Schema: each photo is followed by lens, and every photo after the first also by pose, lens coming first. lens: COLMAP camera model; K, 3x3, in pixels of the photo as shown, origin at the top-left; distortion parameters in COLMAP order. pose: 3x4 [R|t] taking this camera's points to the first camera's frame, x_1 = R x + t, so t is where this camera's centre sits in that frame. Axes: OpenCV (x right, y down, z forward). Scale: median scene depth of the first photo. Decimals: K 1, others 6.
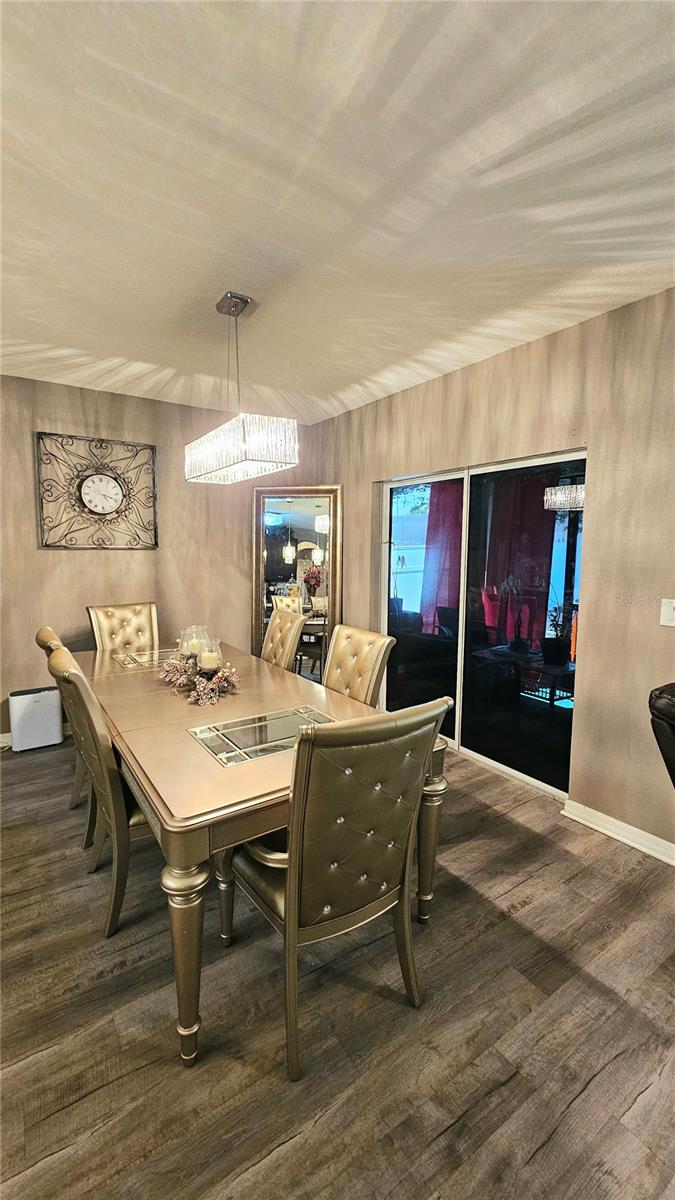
lens RADIAL K [[491.5, 0, 331.8], [0, 491.5, 596.0], [0, 0, 1]] dist [-0.002811, 0.001763]
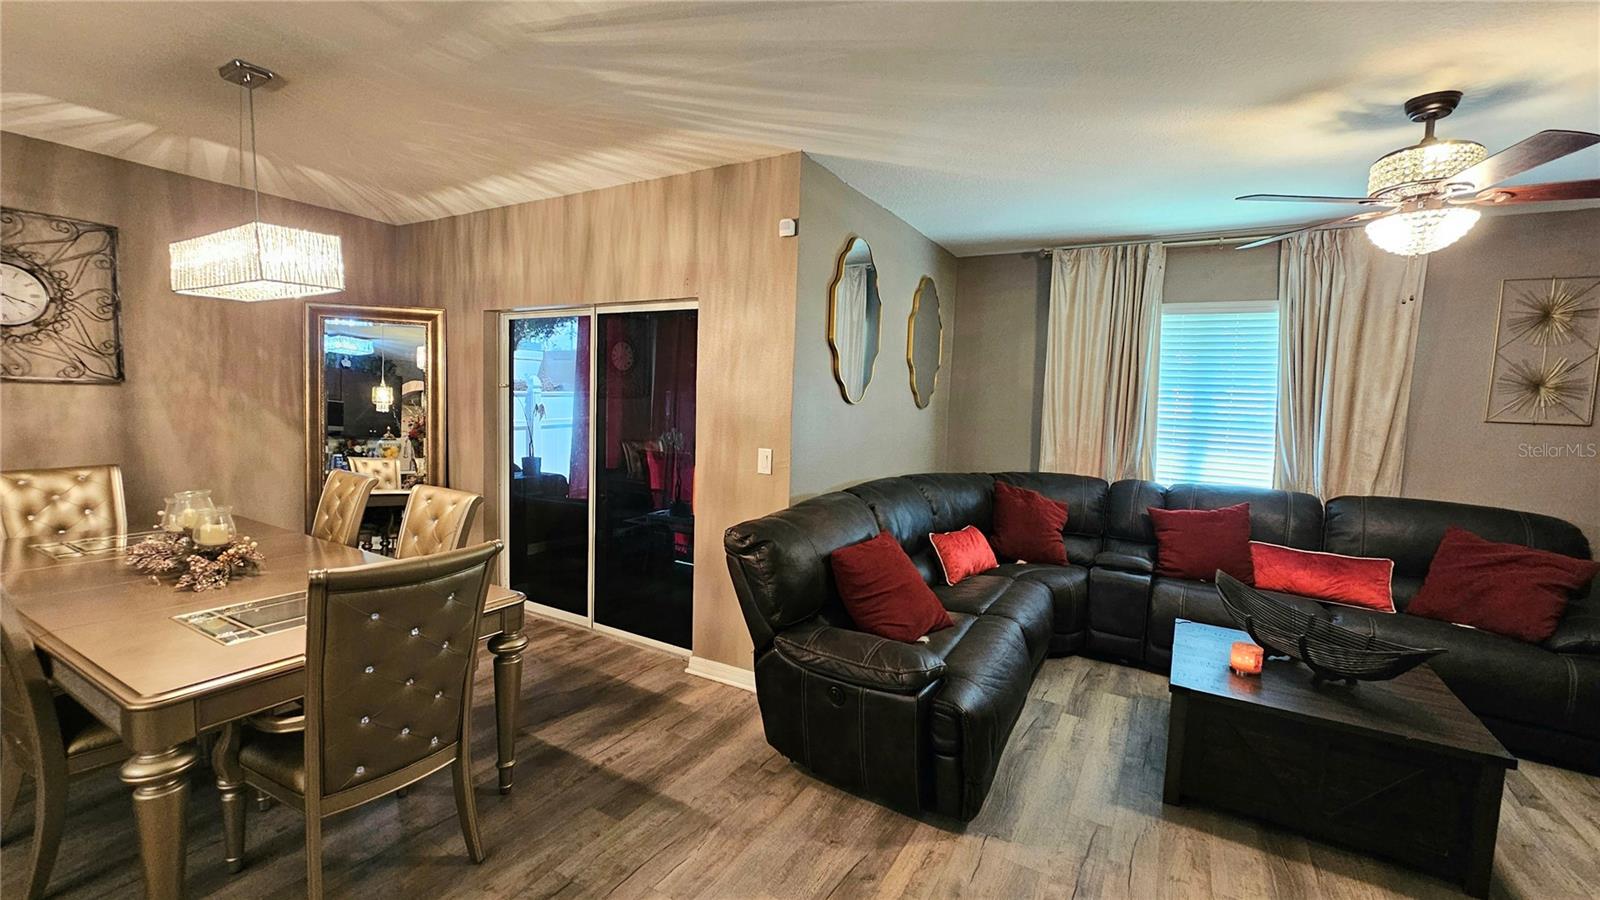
lens RADIAL K [[655.3, 0, 795.5], [0, 655.3, 455.8], [0, 0, 1]] dist [-0.002811, 0.001763]
pose [[0.900484, -0.012013, 0.434724, 0.087509], [0.015187, 0.999877, -0.003828, 0.020187], [-0.434625, 0.010050, 0.900556, -0.215842]]
